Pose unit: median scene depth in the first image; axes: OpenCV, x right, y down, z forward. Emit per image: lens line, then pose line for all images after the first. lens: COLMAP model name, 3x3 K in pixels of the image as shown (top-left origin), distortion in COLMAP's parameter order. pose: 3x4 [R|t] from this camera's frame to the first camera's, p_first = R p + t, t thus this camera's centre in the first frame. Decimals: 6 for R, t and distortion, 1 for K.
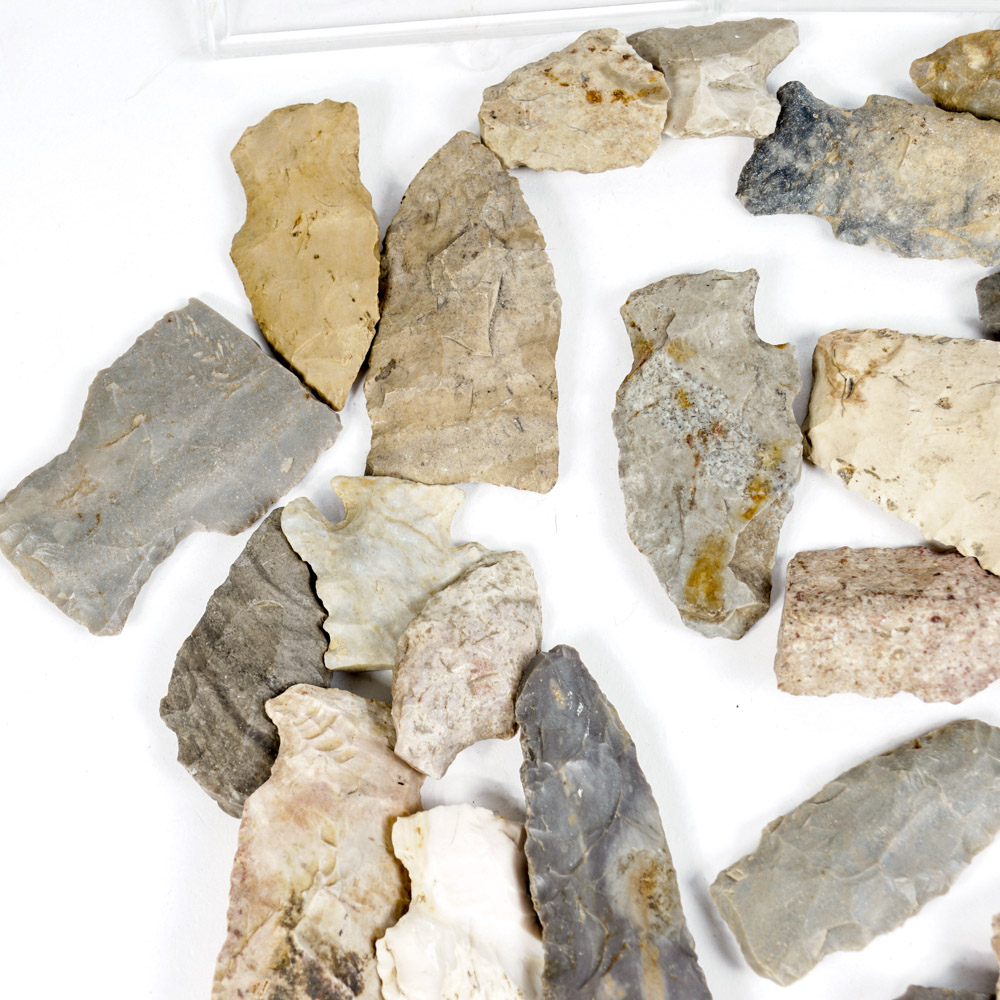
lens RADIAL K [[2641.4, 0, 500.0], [0, 2641.4, 500.0], [0, 0, 1]] dist [-0.051228, 0.198947]
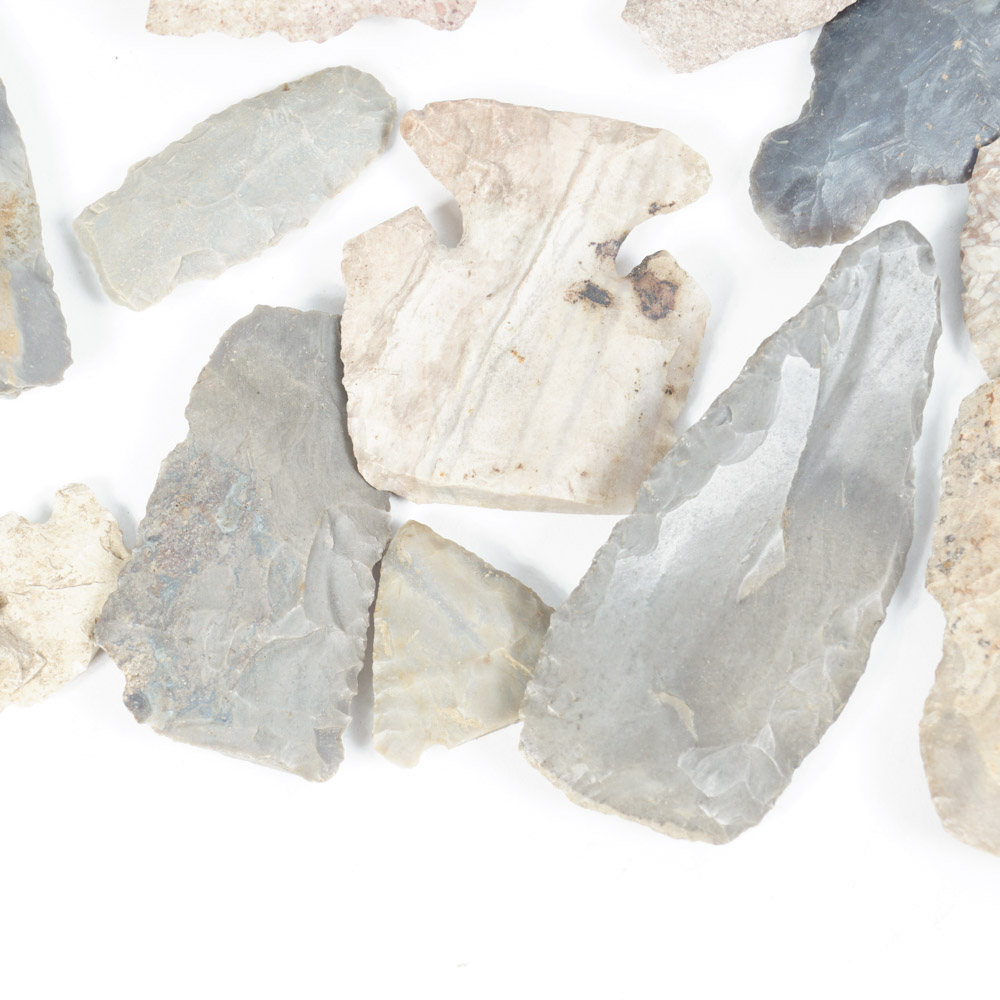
lens RADIAL K [[2641.4, 0, 500.0], [0, 2641.4, 500.0], [0, 0, 1]] dist [-0.051228, 0.198947]
pose [[0.998667, -0.002324, 0.051569, 0.180455], [-0.001202, 0.997669, 0.068229, 0.174350], [-0.051607, -0.068200, 0.996336, -0.017257]]
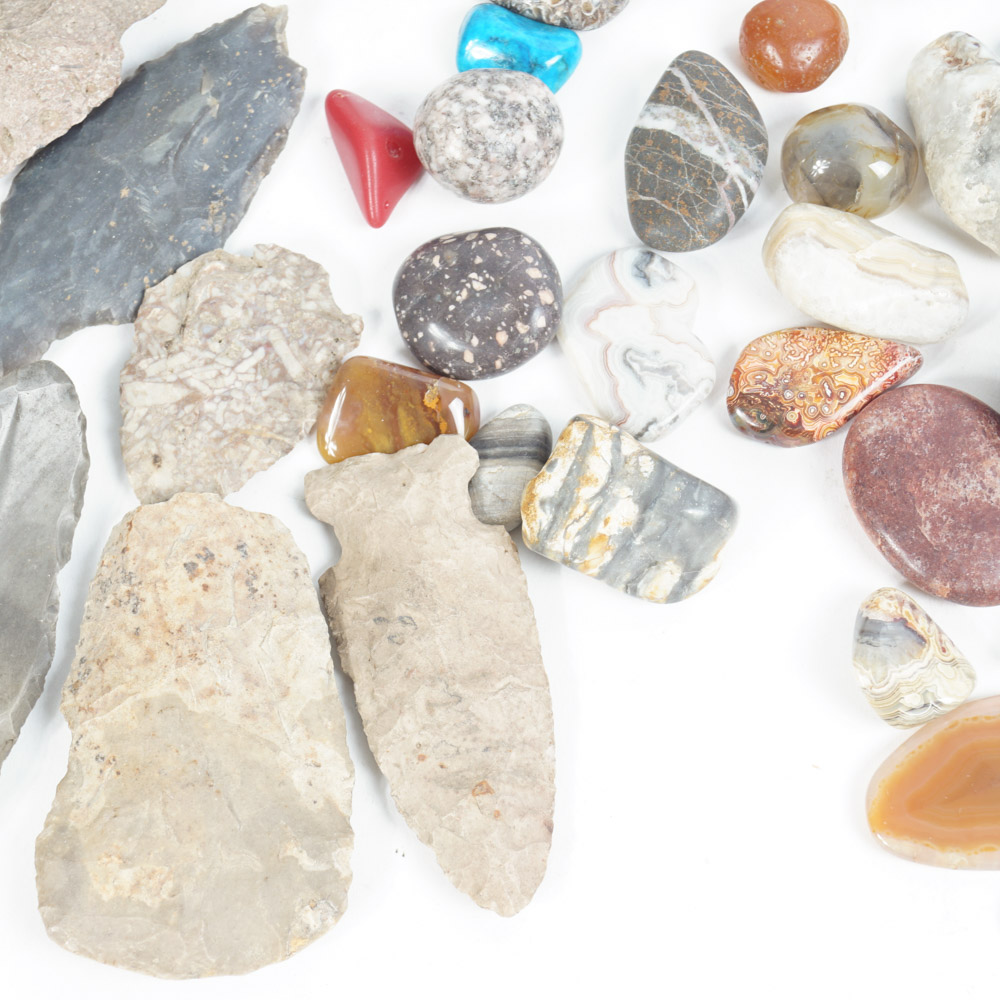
lens RADIAL K [[2641.4, 0, 500.0], [0, 2641.4, 500.0], [0, 0, 1]] dist [-0.051228, 0.198947]
pose [[0.997775, -0.025029, 0.061797, 0.473900], [0.023801, 0.999506, 0.020521, 0.175206], [-0.062280, -0.019005, 0.997878, -0.085083]]
